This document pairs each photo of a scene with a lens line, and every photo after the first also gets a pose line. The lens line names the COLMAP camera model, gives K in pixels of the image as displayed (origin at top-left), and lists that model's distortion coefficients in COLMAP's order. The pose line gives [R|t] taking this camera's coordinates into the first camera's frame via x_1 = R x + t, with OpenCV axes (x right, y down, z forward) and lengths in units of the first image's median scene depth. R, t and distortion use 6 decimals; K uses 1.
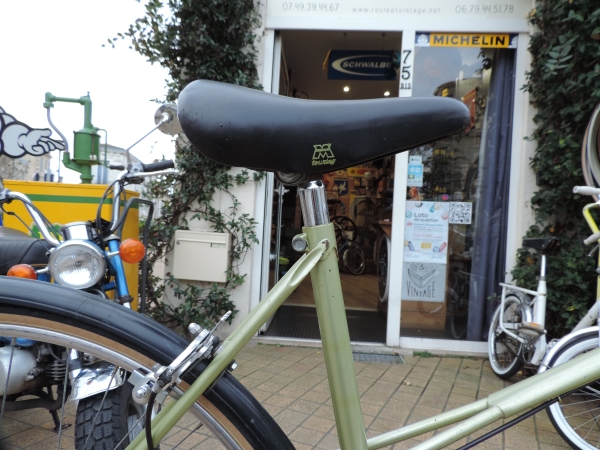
lens RADIAL K [[449.0, 0, 310.6], [0, 449.0, 239.3], [0, 0, 1]] dist [0.002727, 0.027518]
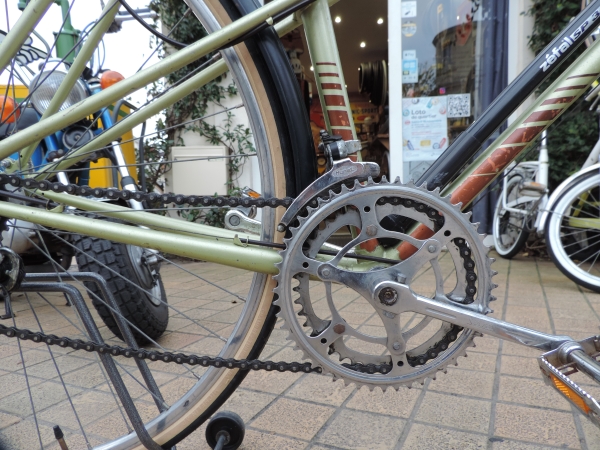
lens RADIAL K [[449.0, 0, 311.3], [0, 449.0, 239.0], [0, 0, 1]] dist [0.002727, 0.027518]
pose [[0.996901, -0.076154, -0.019711, 0.011686], [0.077299, 0.994826, 0.065925, 0.144268], [0.014589, -0.067244, 0.997630, 0.000352]]
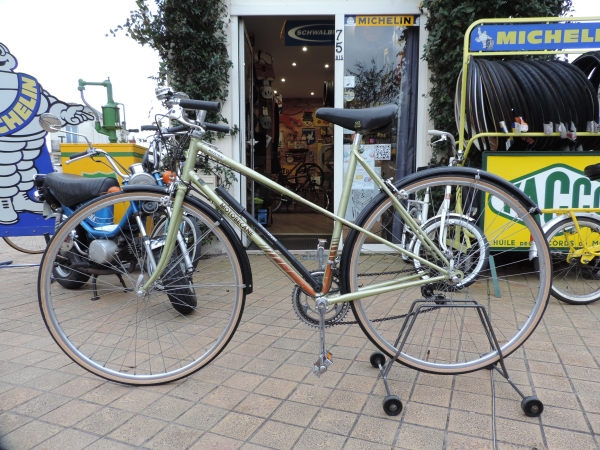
lens RADIAL K [[449.0, 0, 313.1], [0, 449.0, 237.7], [0, 0, 1]] dist [0.002727, 0.027518]
pose [[0.997140, -0.058554, 0.047789, 0.040102], [0.053247, 0.992980, 0.105620, 0.047043], [-0.053638, -0.102774, 0.993258, -0.397382]]
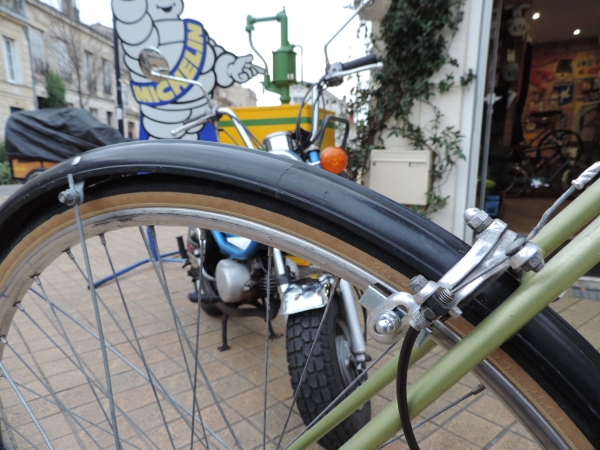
lens RADIAL K [[449.0, 0, 297.2], [0, 449.0, 238.7], [0, 0, 1]] dist [0.002727, 0.027518]
pose [[0.902935, 0.028058, -0.428861, -0.032384], [0.038602, 0.988539, 0.145949, 0.020243], [0.428041, -0.148337, 0.891503, 0.064582]]
